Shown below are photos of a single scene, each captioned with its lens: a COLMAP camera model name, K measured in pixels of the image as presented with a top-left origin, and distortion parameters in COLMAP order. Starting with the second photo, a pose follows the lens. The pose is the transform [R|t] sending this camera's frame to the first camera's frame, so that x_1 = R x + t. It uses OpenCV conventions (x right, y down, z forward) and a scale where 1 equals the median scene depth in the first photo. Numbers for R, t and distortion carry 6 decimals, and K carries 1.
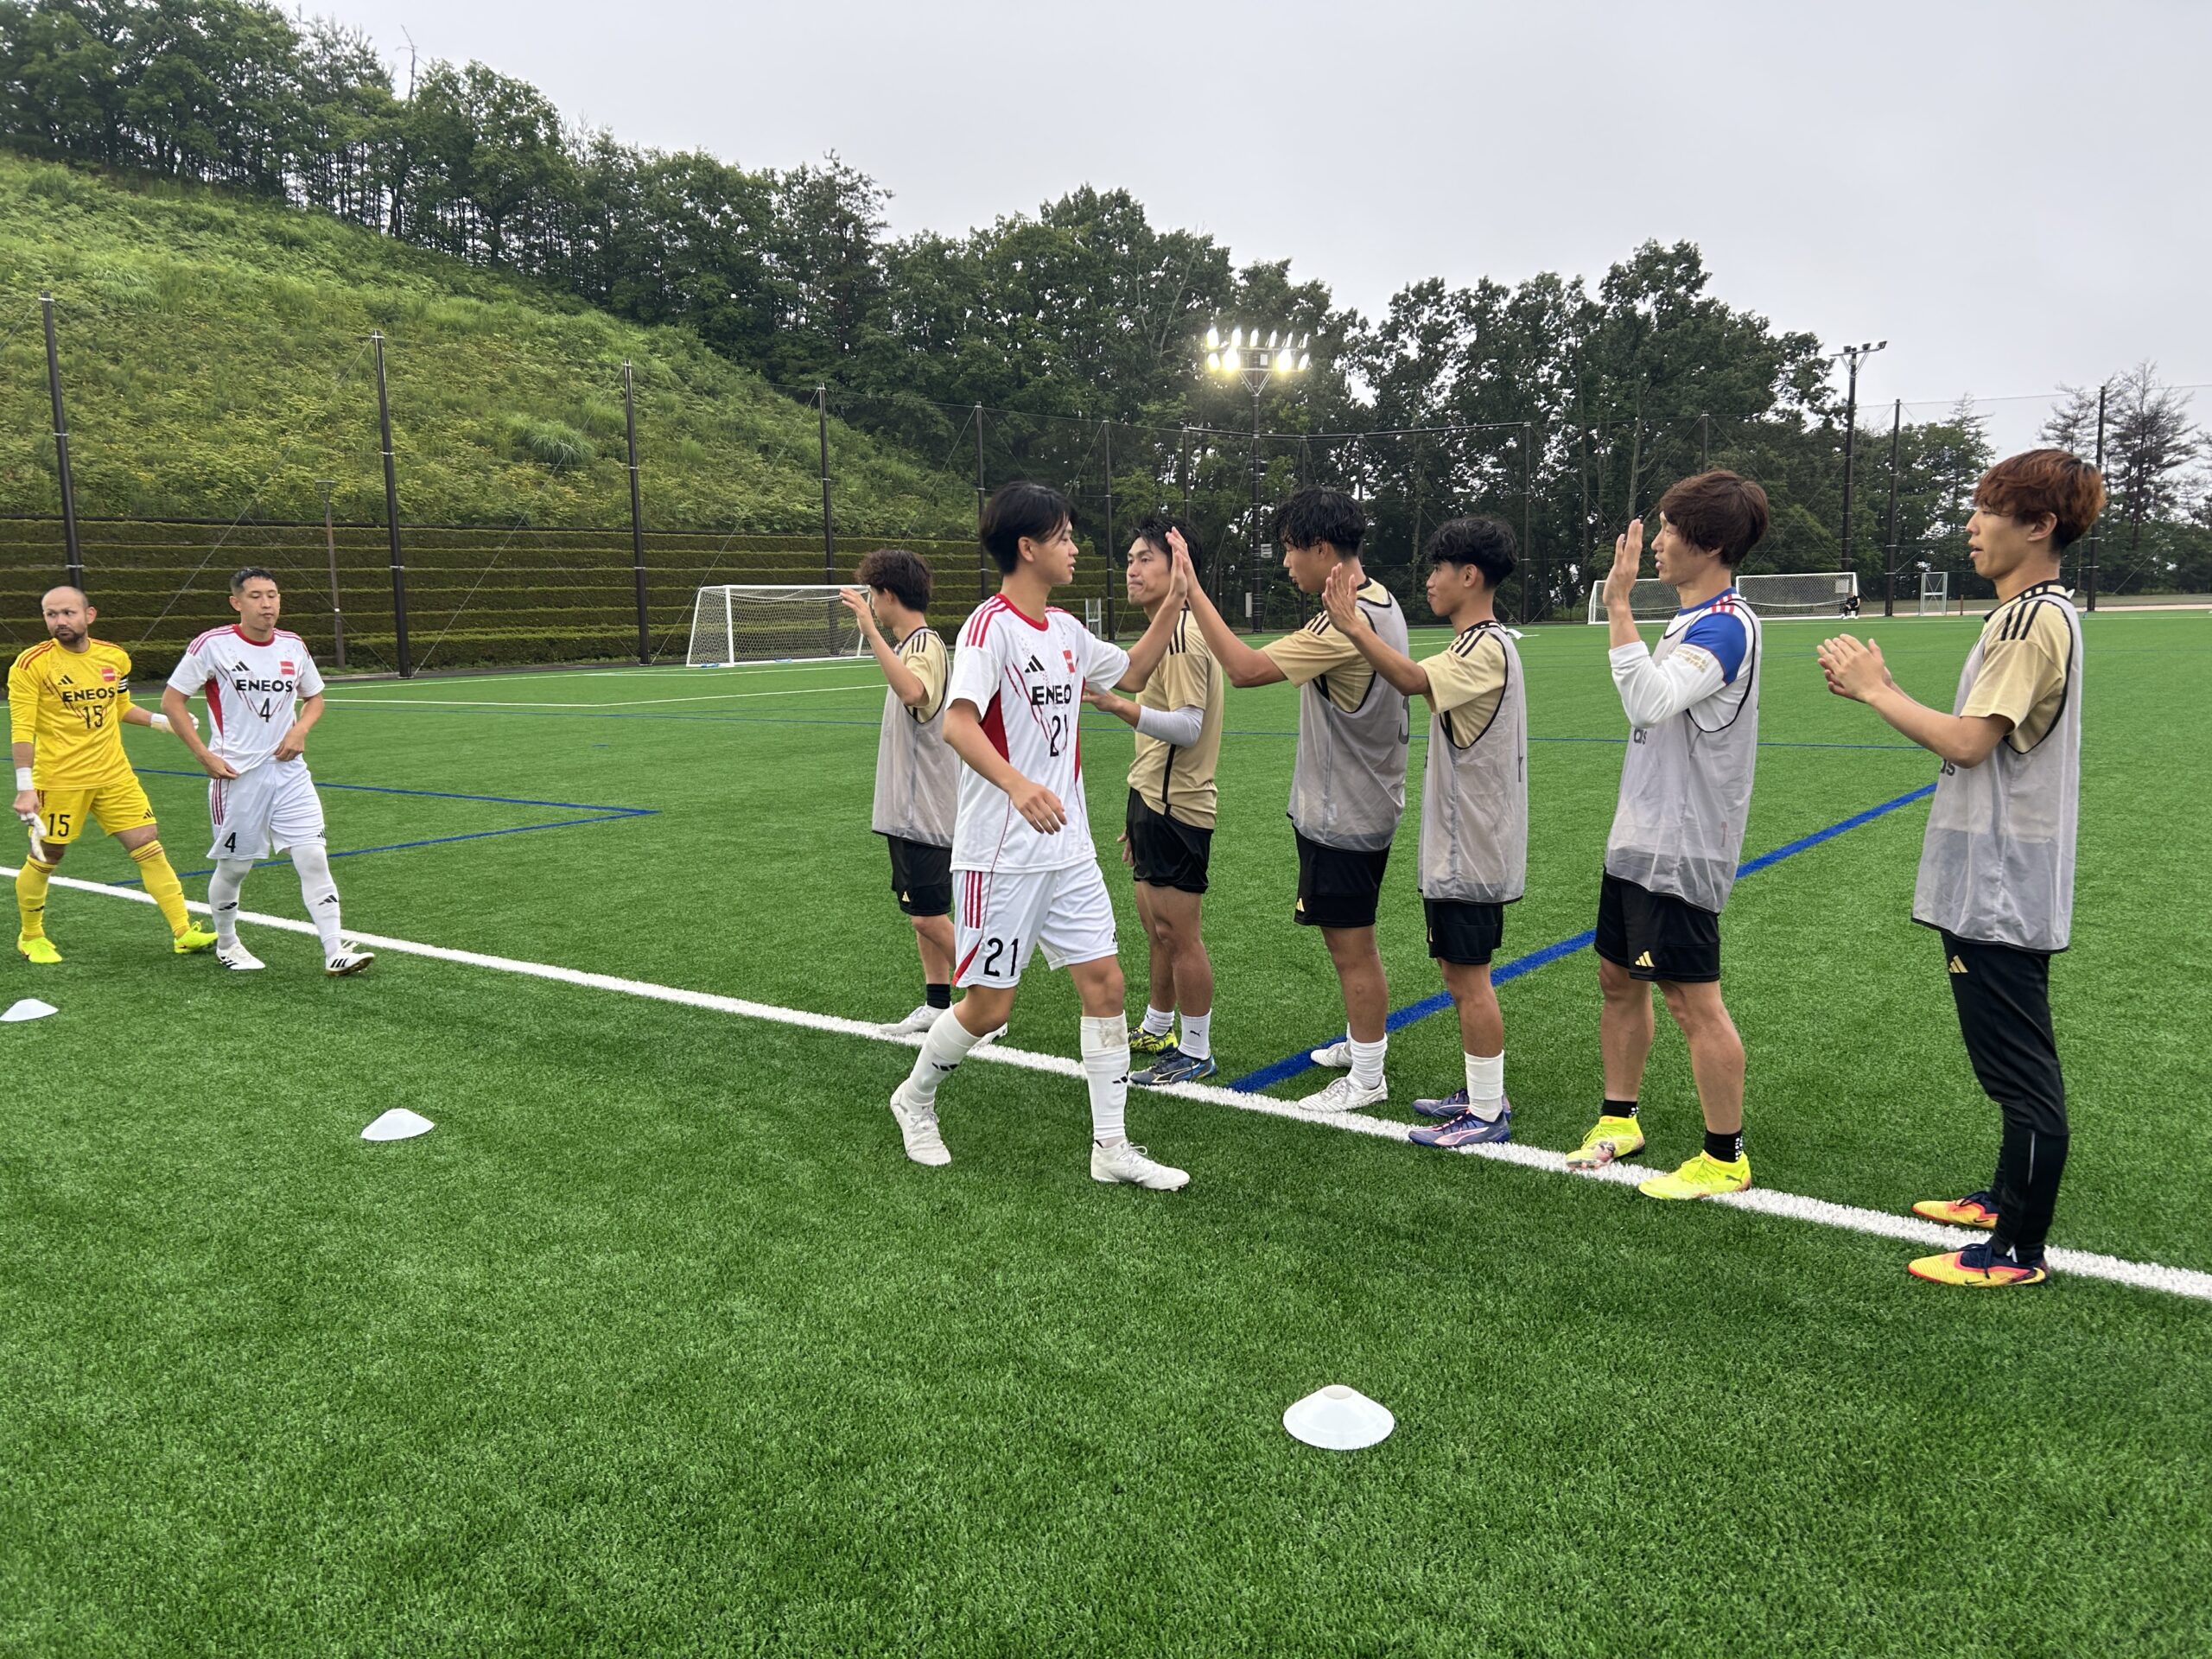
lens RADIAL K [[1661.3, 0, 1118.8], [0, 1661.3, 825.8], [0, 0, 1]] dist [0.051309, -0.049438]
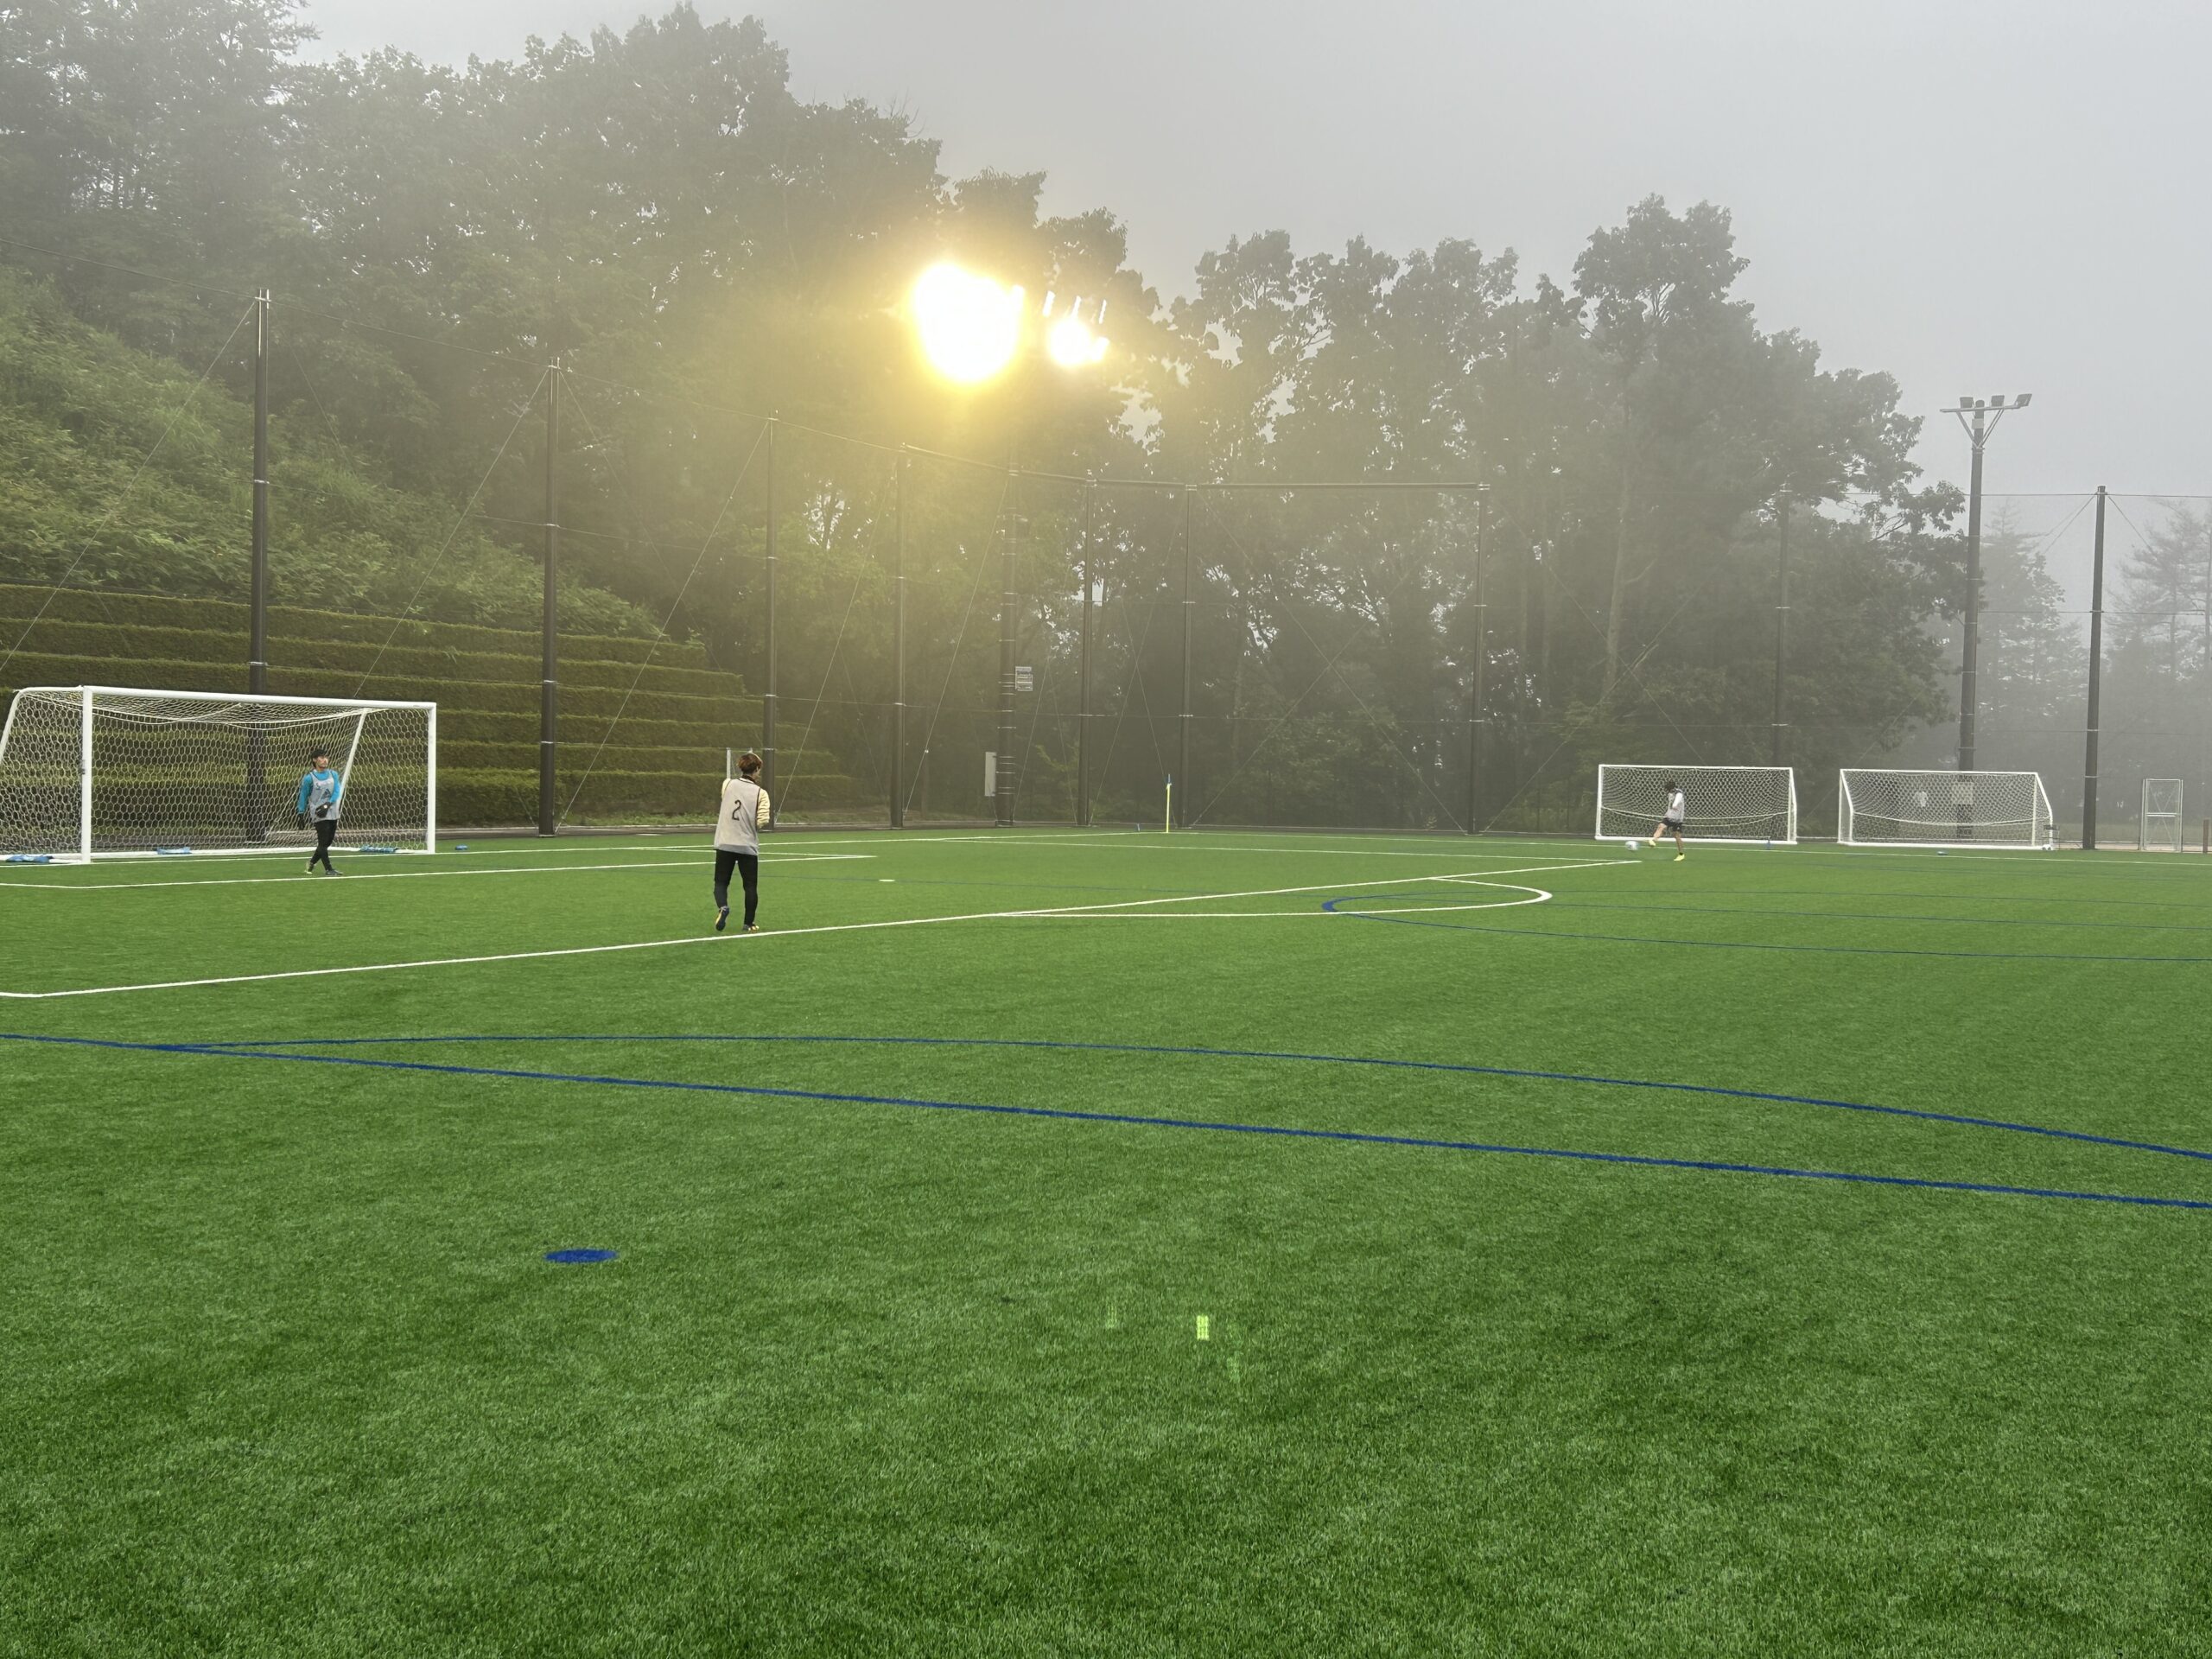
lens RADIAL K [[2712.3, 0, 1086.8], [0, 2712.3, 887.7], [0, 0, 1]] dist [0.045231, 0.000000]
pose [[0.976646, 0.038291, 0.211416, -0.072559], [-0.019242, 0.995625, -0.091434, -0.015309], [-0.213993, 0.085231, 0.973110, 0.129303]]
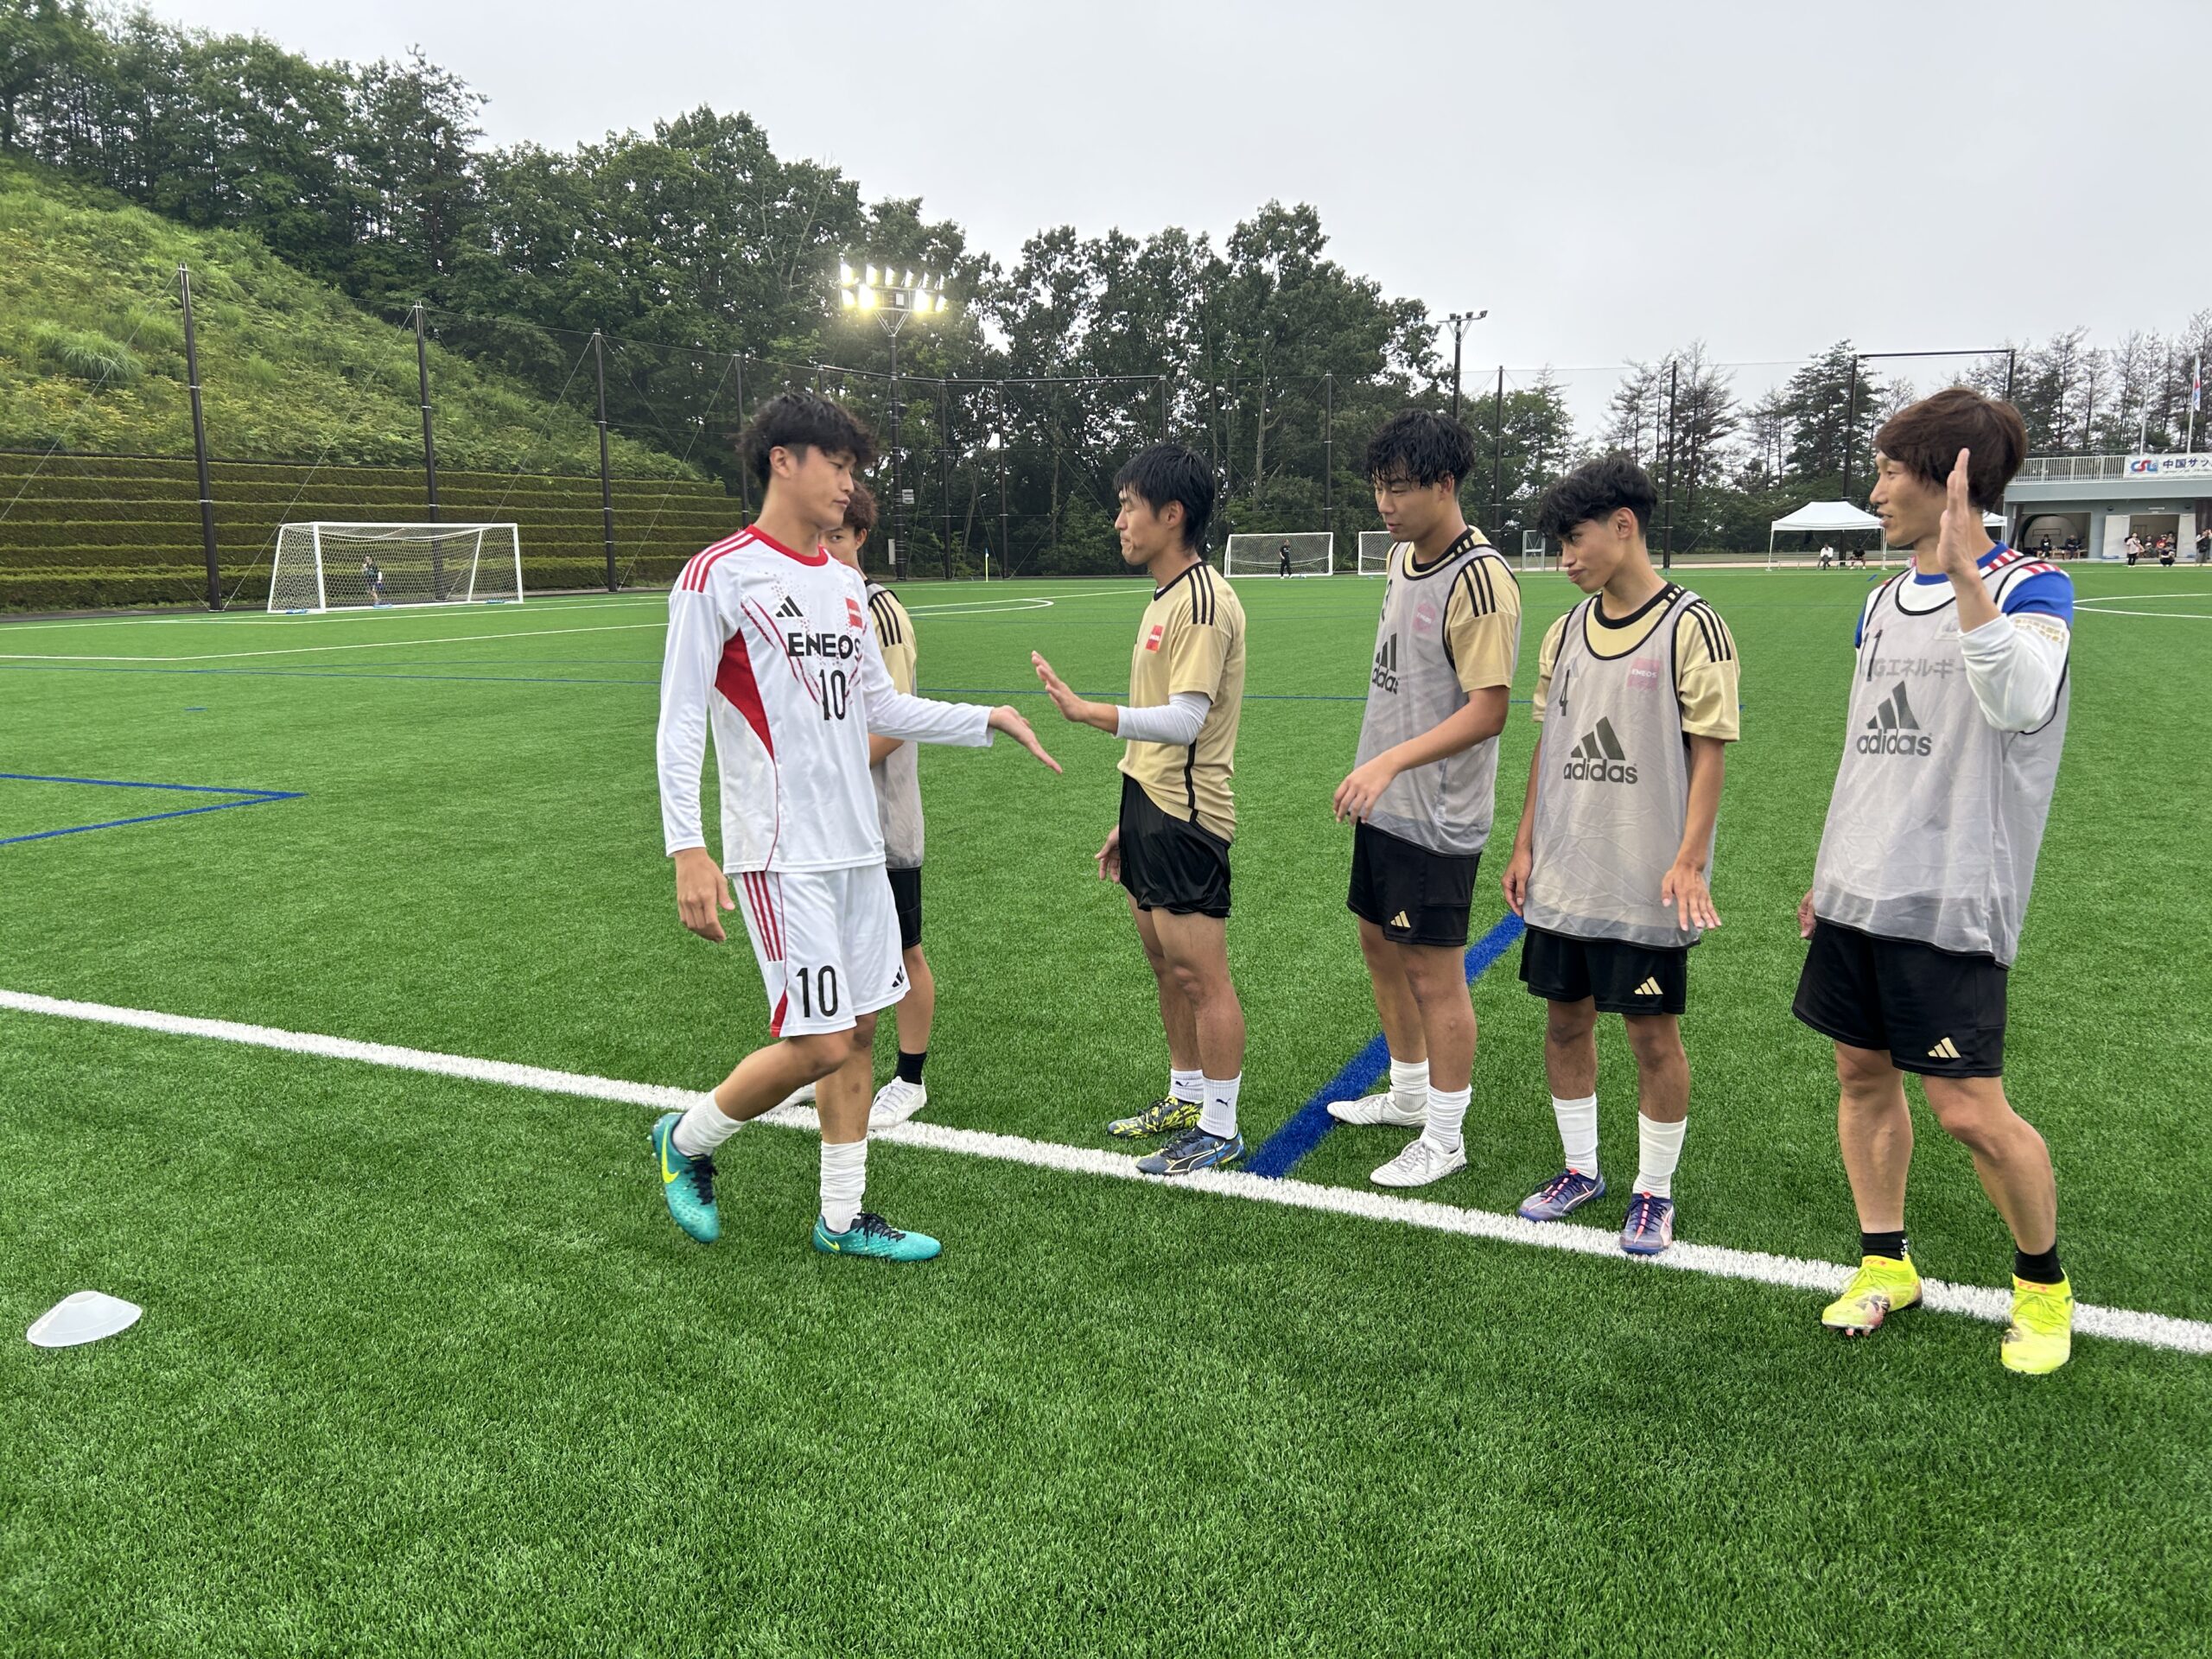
lens RADIAL K [[1661.3, 0, 1116.1], [0, 1661.3, 816.2], [0, 0, 1]] dist [0.051309, -0.049438]
pose [[0.975681, -0.022802, 0.218004, -0.008603], [0.017349, 0.999488, 0.026897, -0.001775], [-0.218505, -0.022460, 0.975577, 0.012858]]
